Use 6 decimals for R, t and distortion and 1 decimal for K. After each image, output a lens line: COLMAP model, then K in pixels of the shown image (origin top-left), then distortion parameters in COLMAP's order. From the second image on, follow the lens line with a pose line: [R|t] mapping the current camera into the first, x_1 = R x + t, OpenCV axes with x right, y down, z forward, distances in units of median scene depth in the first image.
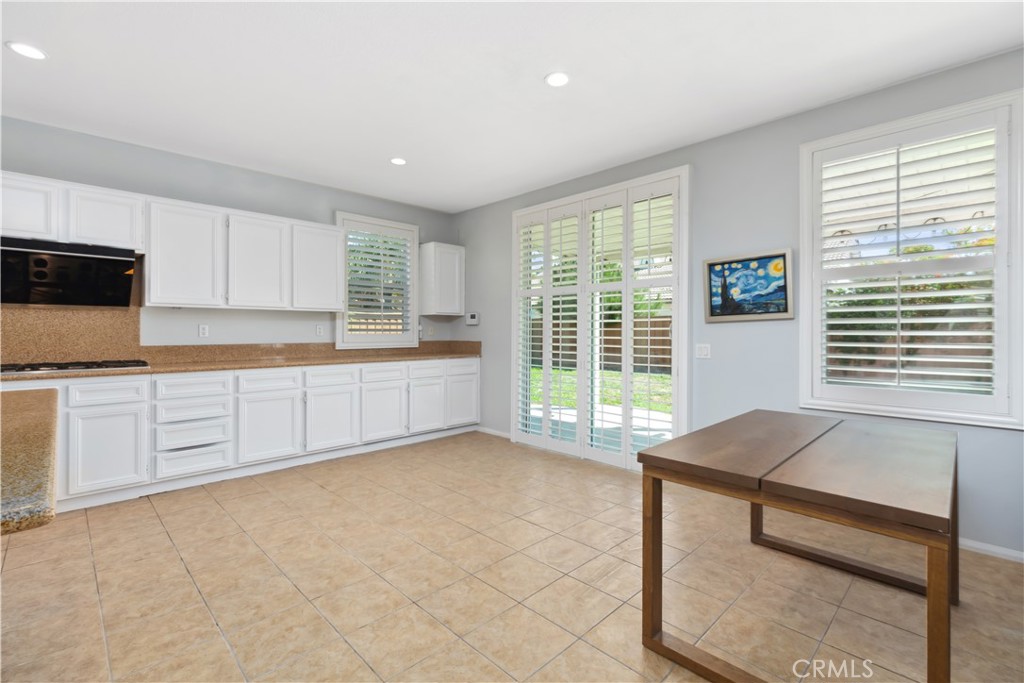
lens RADIAL K [[449.9, 0, 494.5], [0, 449.9, 330.6], [0, 0, 1]] dist [0.007883, -0.000875]
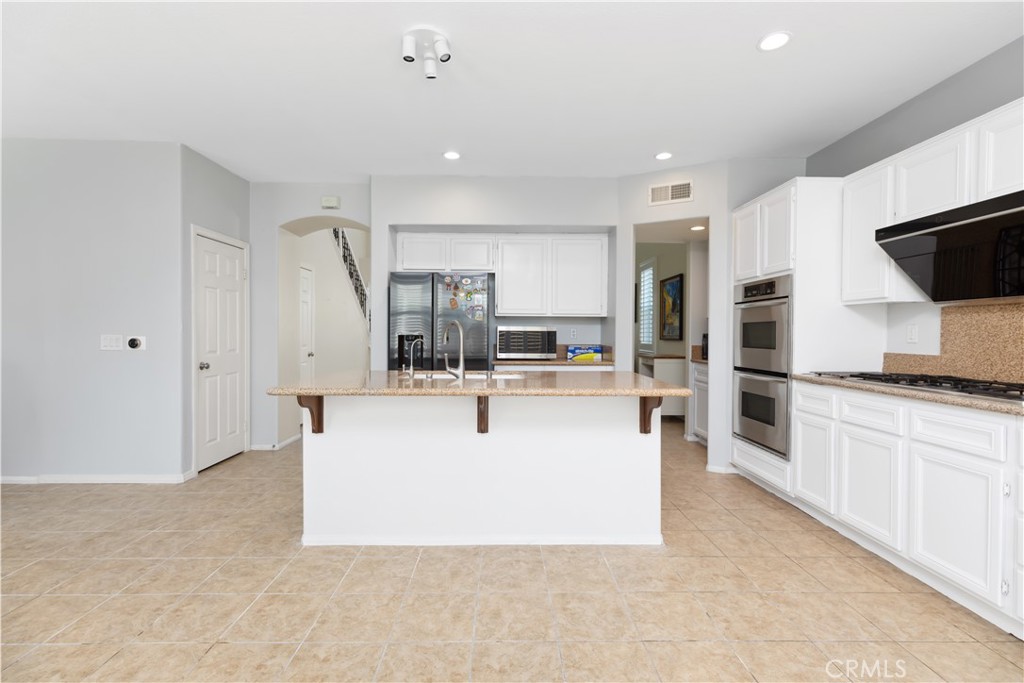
lens RADIAL K [[449.9, 0, 505.5], [0, 449.9, 336.7], [0, 0, 1]] dist [0.007883, -0.000875]
pose [[-0.666413, 0.002254, -0.745579, 0.042917], [-0.004626, 0.999964, 0.007157, 0.001226], [0.745568, 0.008219, -0.666379, 0.848632]]
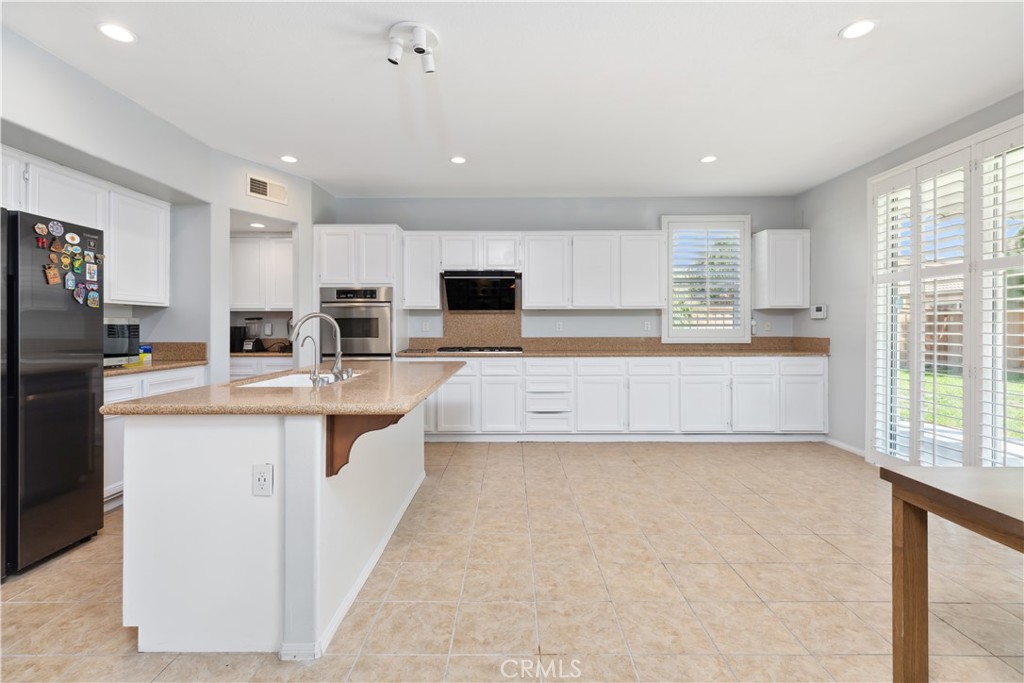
lens RADIAL K [[449.9, 0, 512.8], [0, 449.9, 326.4], [0, 0, 1]] dist [0.007883, -0.000875]
pose [[0.724044, -0.003247, -0.689747, 0.185713], [0.003559, 0.999993, -0.000972, 0.000914], [0.689745, -0.001751, 0.724050, -0.048657]]
